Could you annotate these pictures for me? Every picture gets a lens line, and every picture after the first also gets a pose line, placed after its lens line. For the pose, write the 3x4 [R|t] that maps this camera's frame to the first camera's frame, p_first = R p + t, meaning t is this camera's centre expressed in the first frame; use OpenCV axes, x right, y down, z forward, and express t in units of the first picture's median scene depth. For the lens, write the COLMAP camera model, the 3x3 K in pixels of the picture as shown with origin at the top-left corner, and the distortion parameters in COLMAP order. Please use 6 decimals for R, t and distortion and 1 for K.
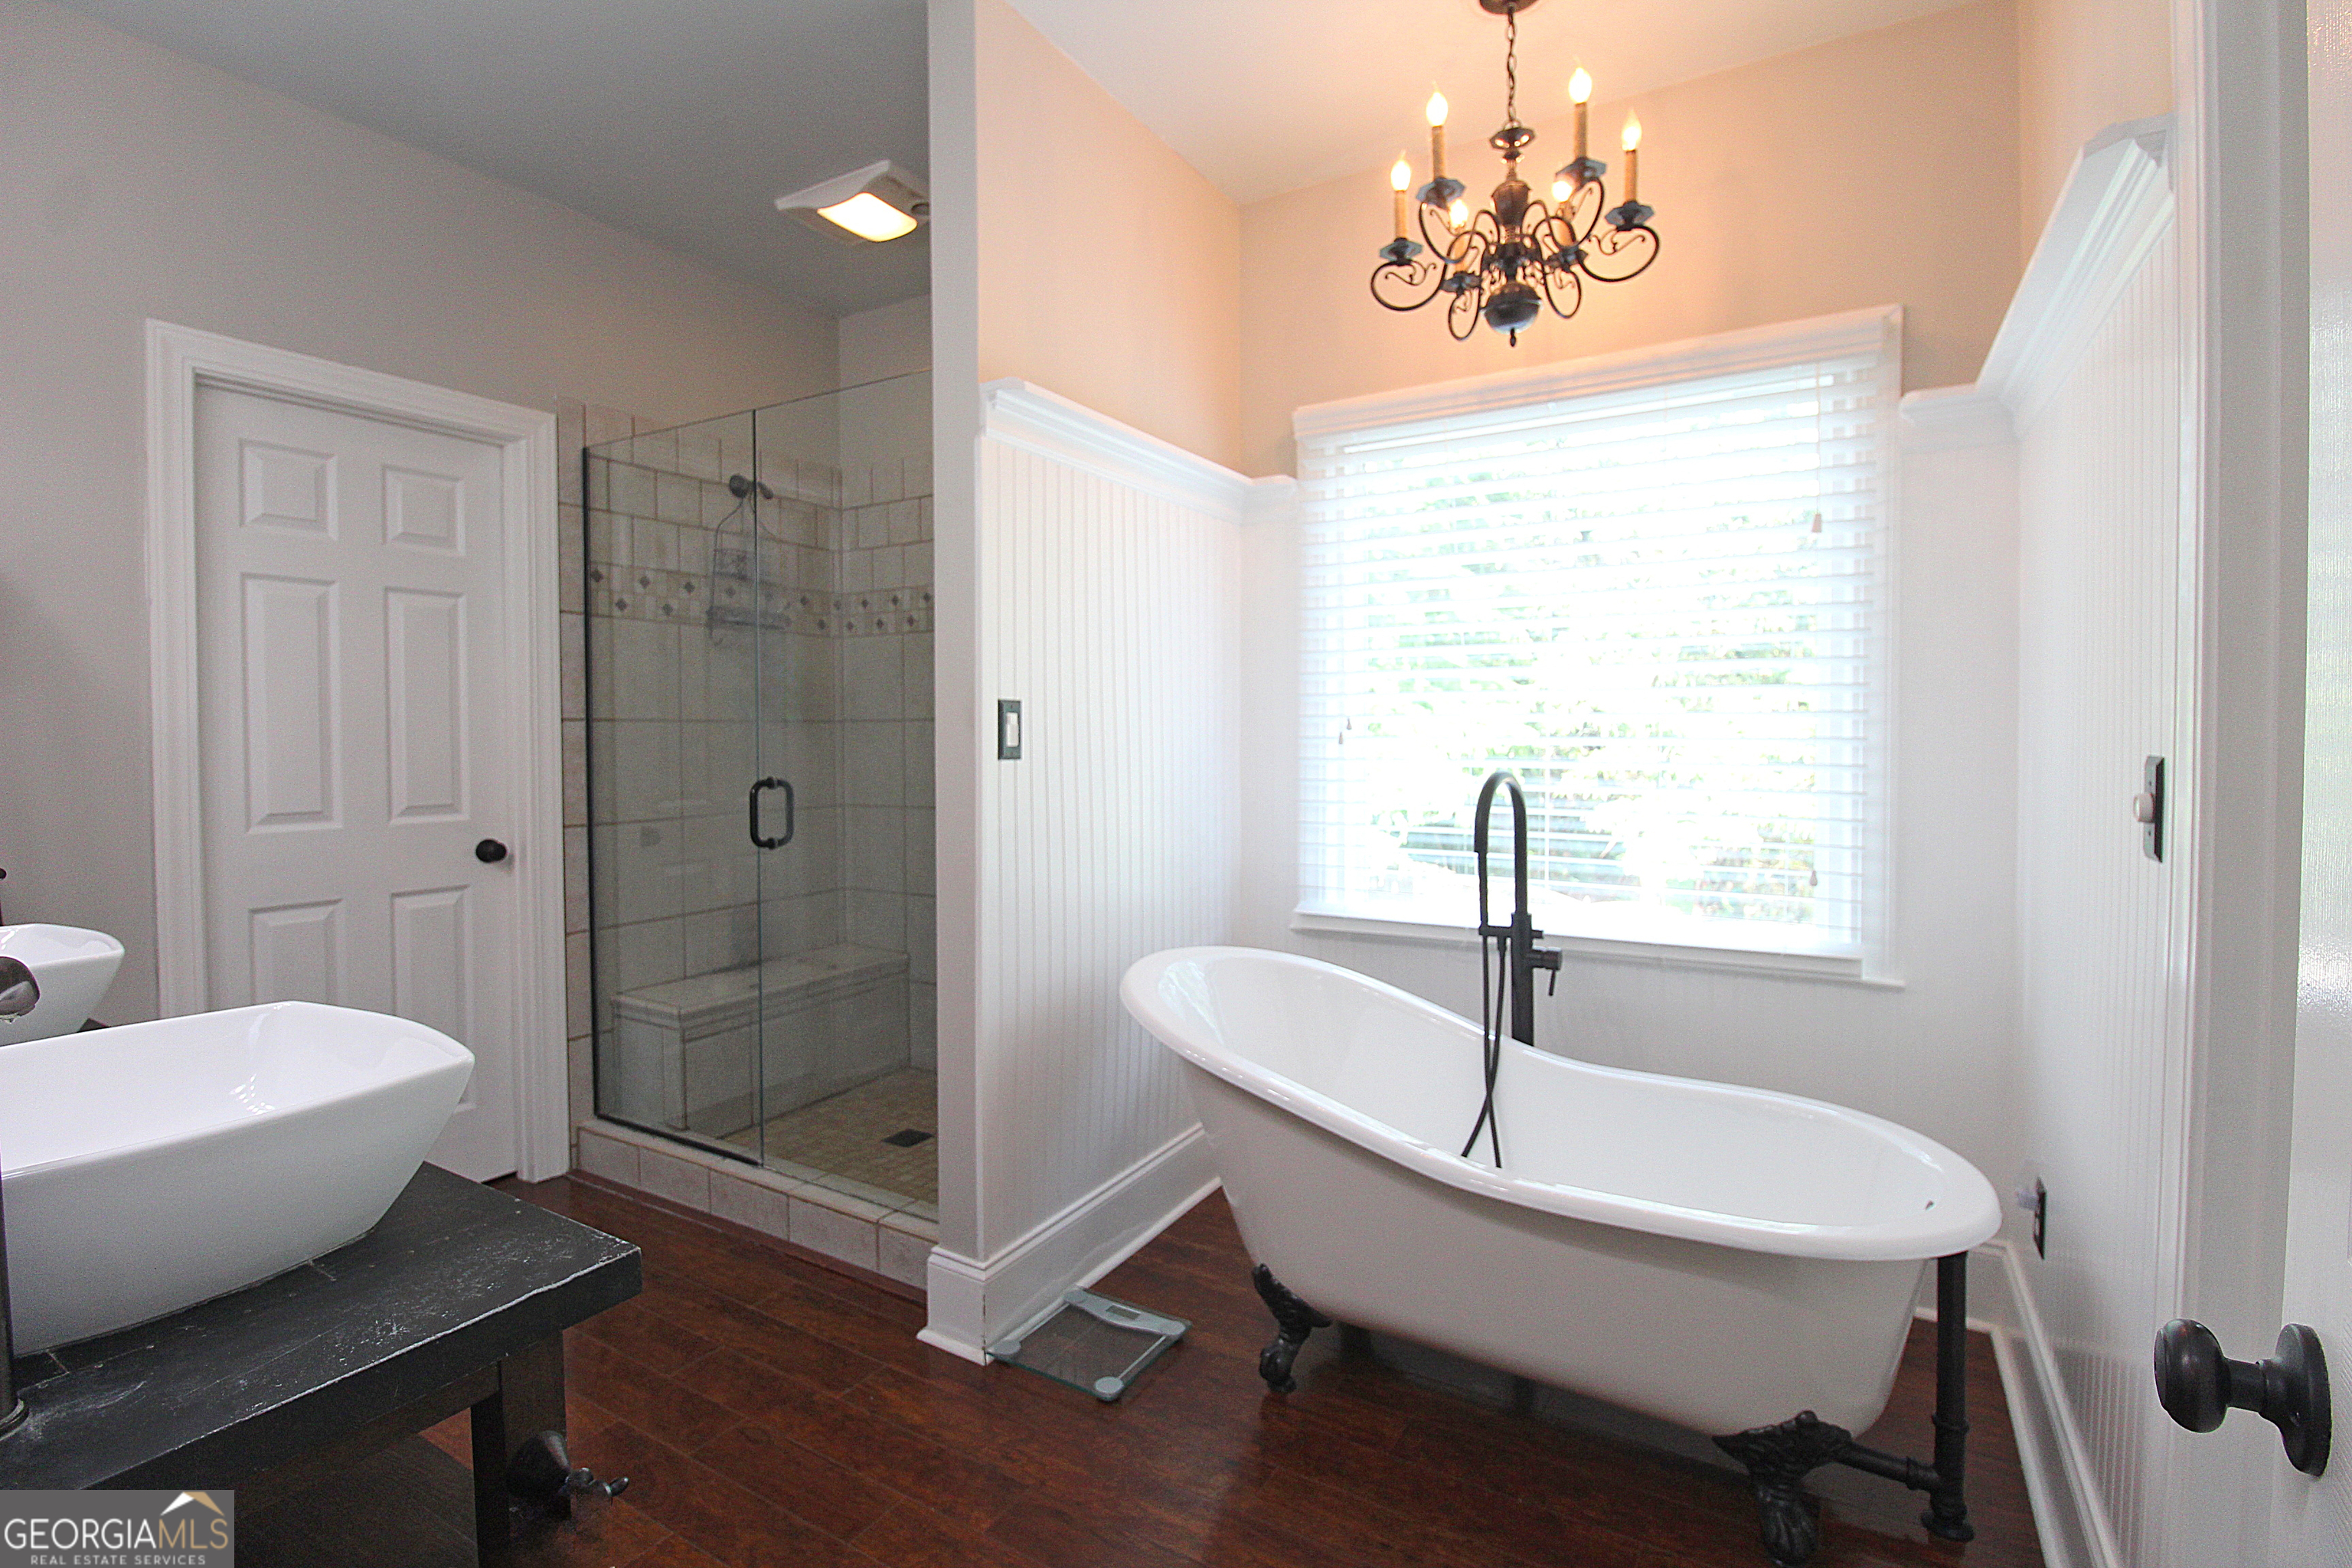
lens RADIAL K [[1088.7, 0, 1174.4], [0, 1088.7, 768.0], [0, 0, 1]] dist [0.000524, -0.015774]
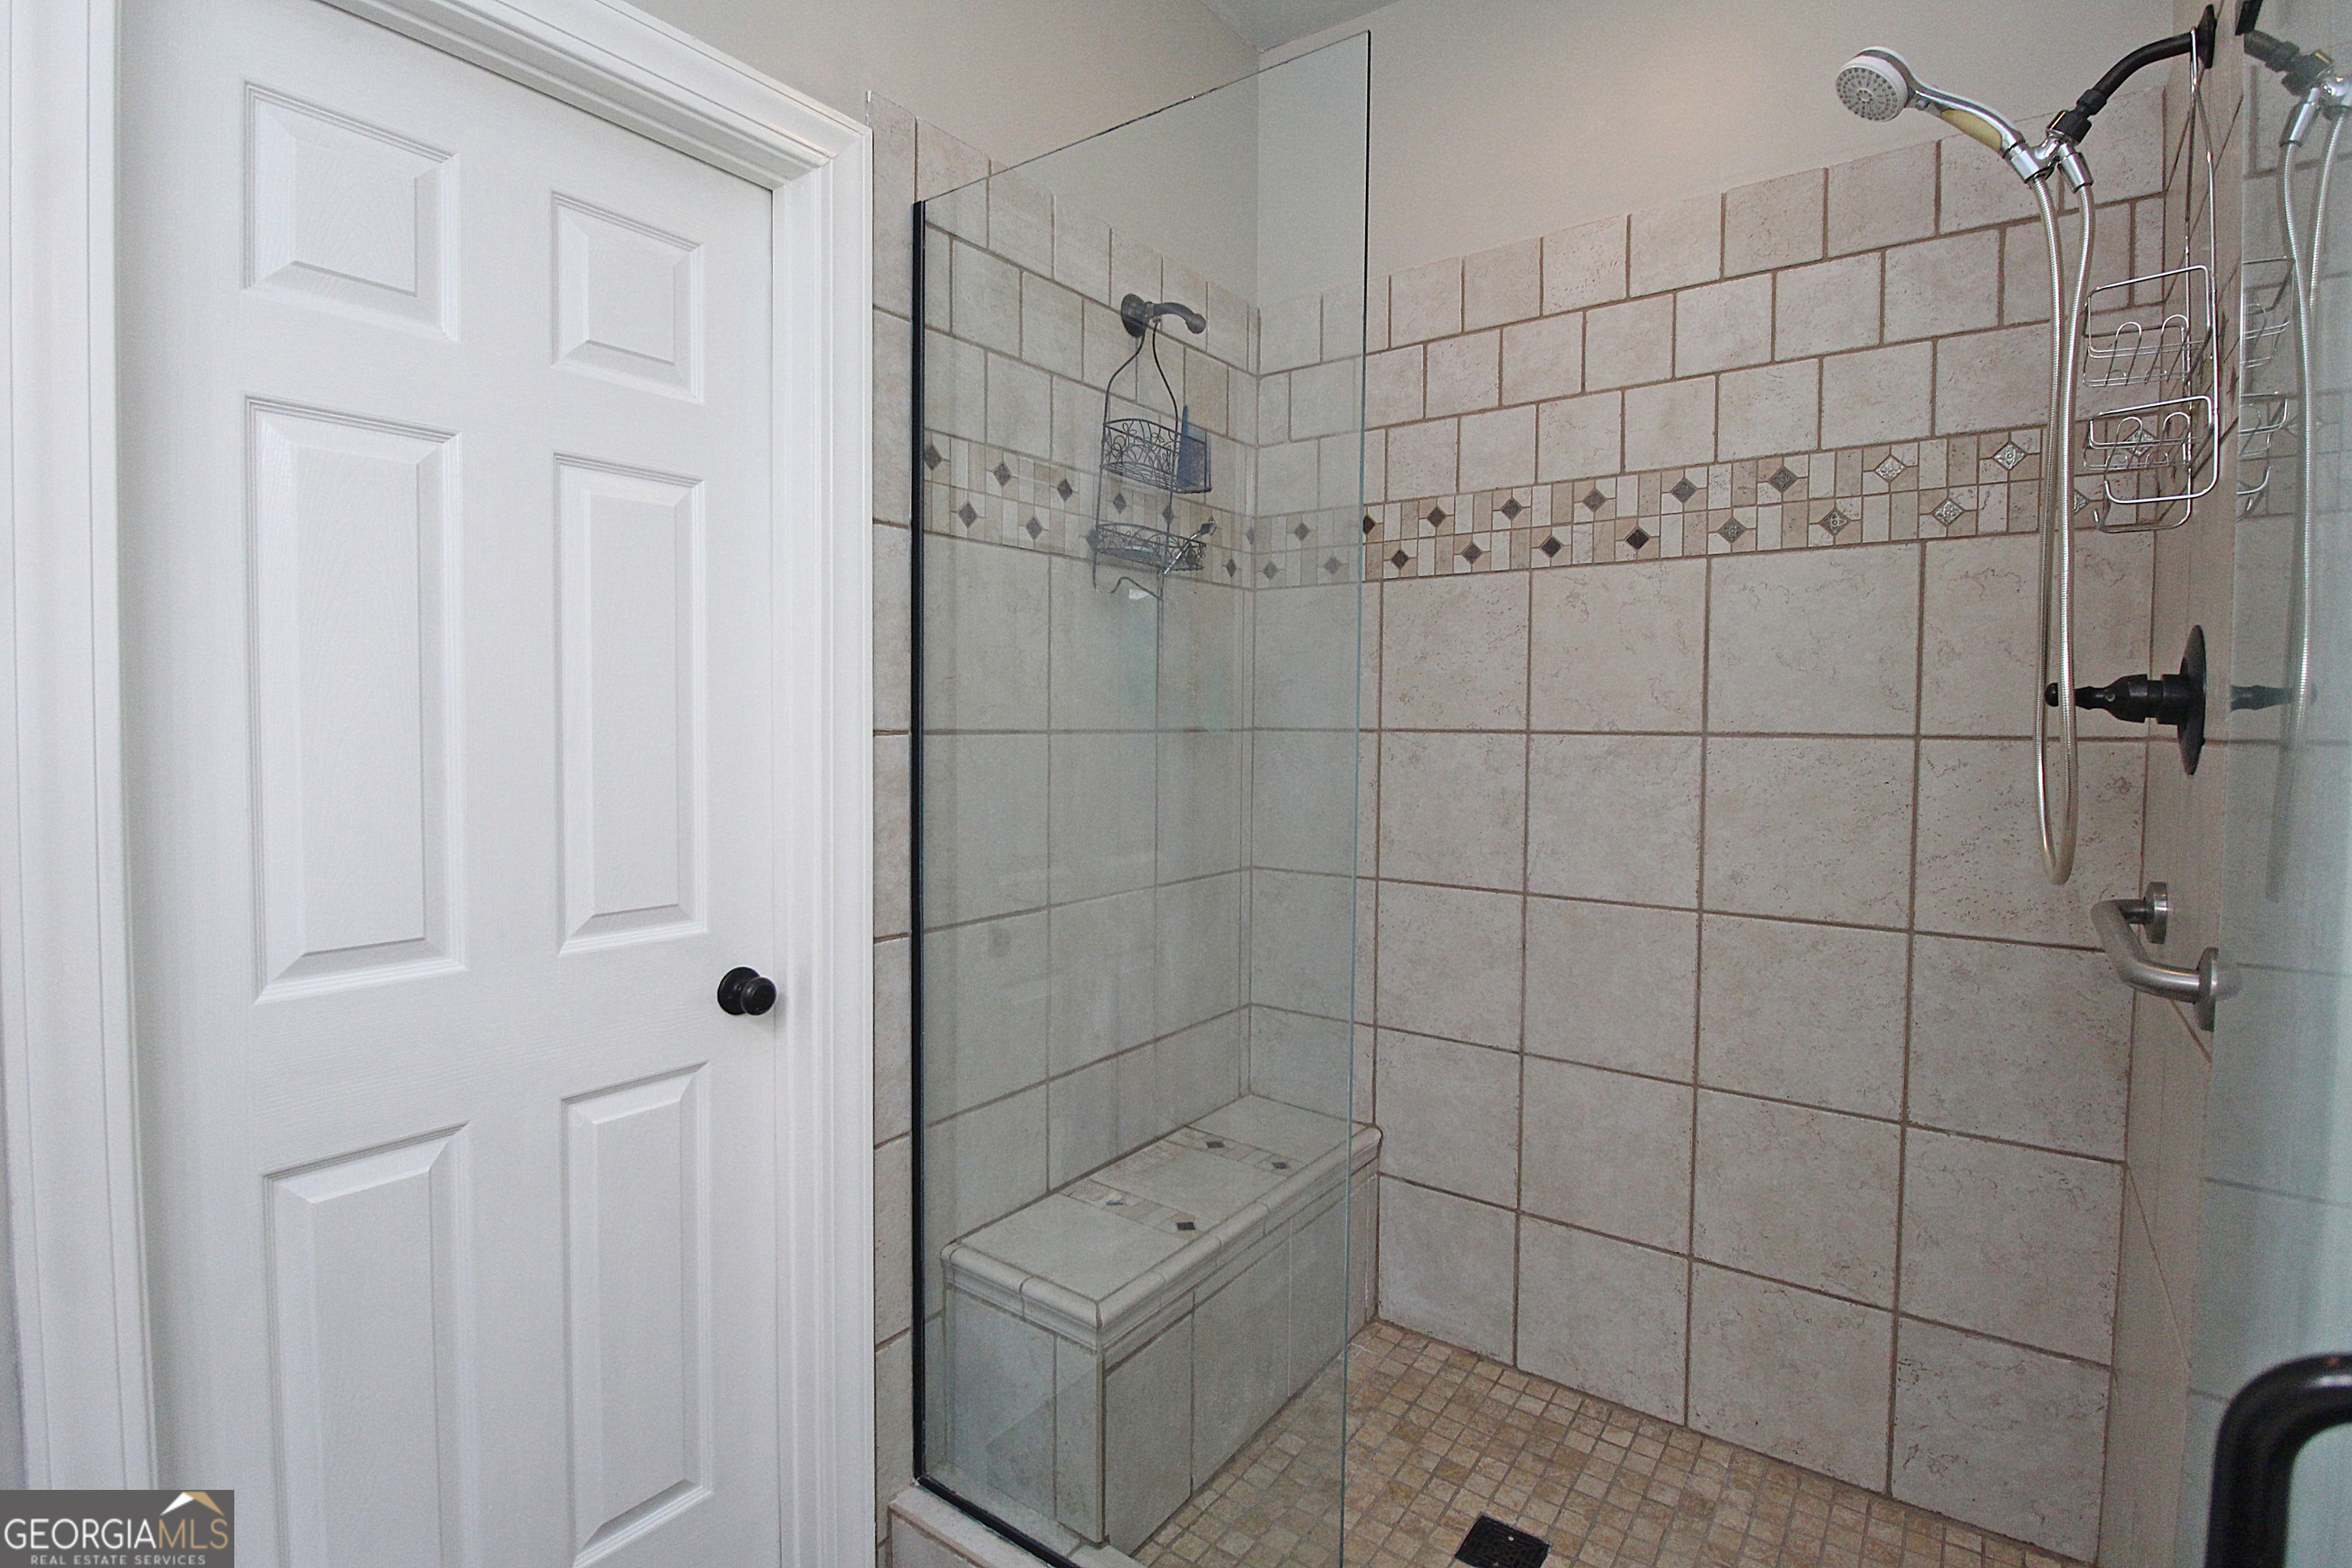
lens RADIAL K [[1112.6, 0, 1174.6], [0, 1112.6, 766.8], [0, 0, 1]] dist [0.001822, -0.016372]
pose [[0.995898, 0.012673, -0.089588, -0.367592], [-0.012011, 0.999896, 0.007925, -0.033250], [0.089679, -0.006816, 0.995947, 0.480100]]
